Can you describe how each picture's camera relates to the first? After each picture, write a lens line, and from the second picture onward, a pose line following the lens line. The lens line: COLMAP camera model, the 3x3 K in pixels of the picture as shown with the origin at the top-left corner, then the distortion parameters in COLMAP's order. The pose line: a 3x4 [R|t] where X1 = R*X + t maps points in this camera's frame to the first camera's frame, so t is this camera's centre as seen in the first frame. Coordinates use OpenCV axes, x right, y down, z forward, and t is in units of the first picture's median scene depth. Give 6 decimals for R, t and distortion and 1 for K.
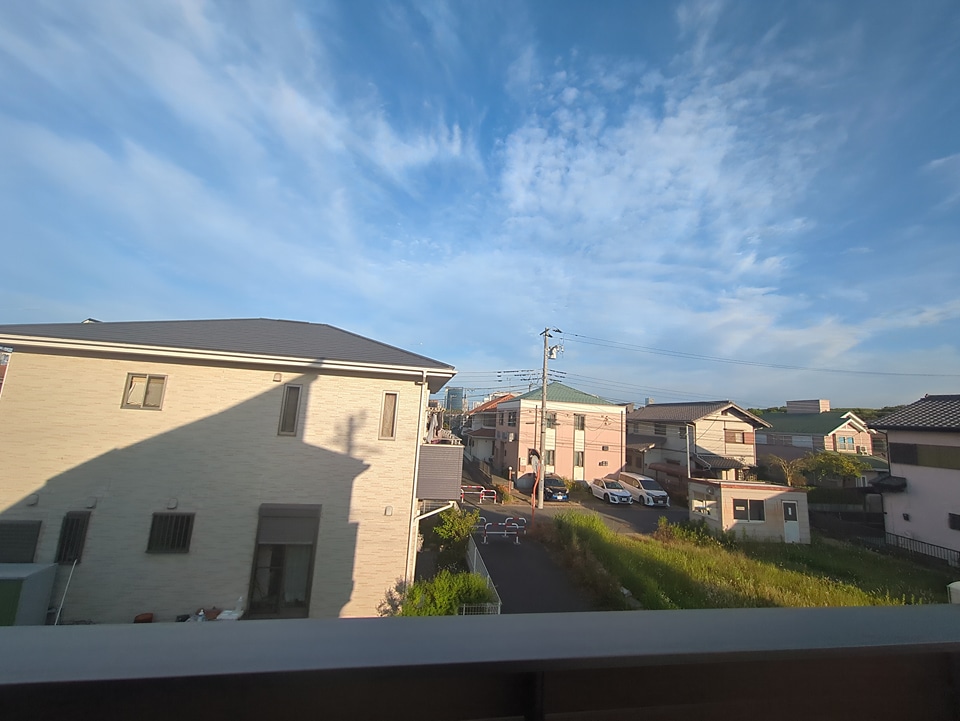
lens RADIAL K [[380.6, 0, 481.9], [0, 380.6, 358.0], [0, 0, 1]] dist [-0.003569, 0.002104]
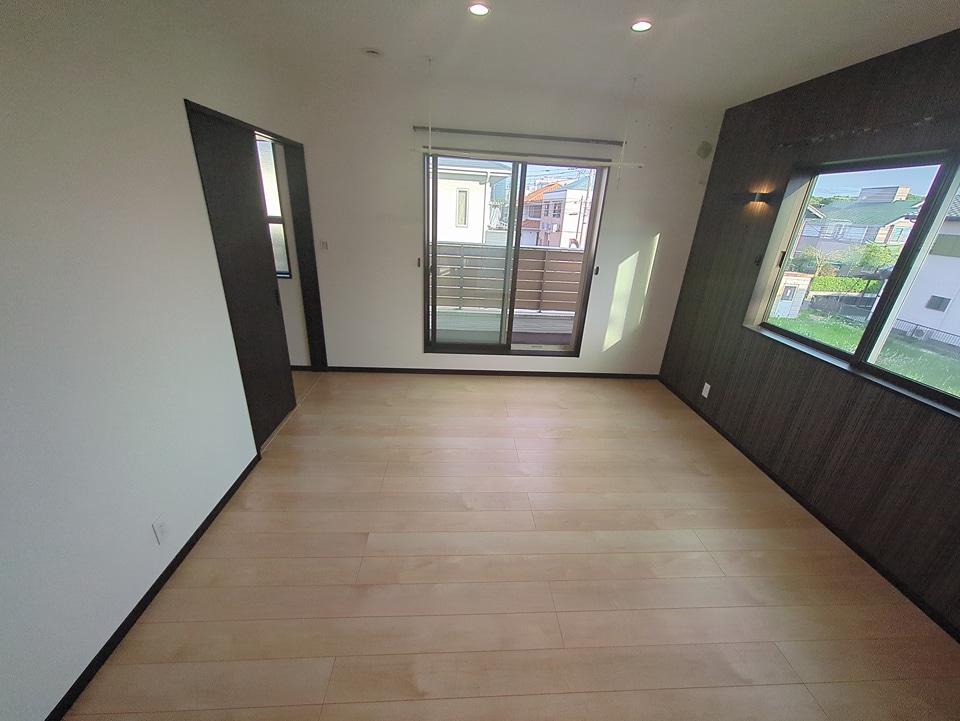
lens RADIAL K [[380.6, 0, 482.9], [0, 380.6, 360.7], [0, 0, 1]] dist [-0.003569, 0.002104]
pose [[0.994453, 0.035657, -0.098951, -0.005025], [0.019931, 0.859855, 0.510149, -0.021686], [0.103274, -0.509292, 0.854375, -0.129955]]
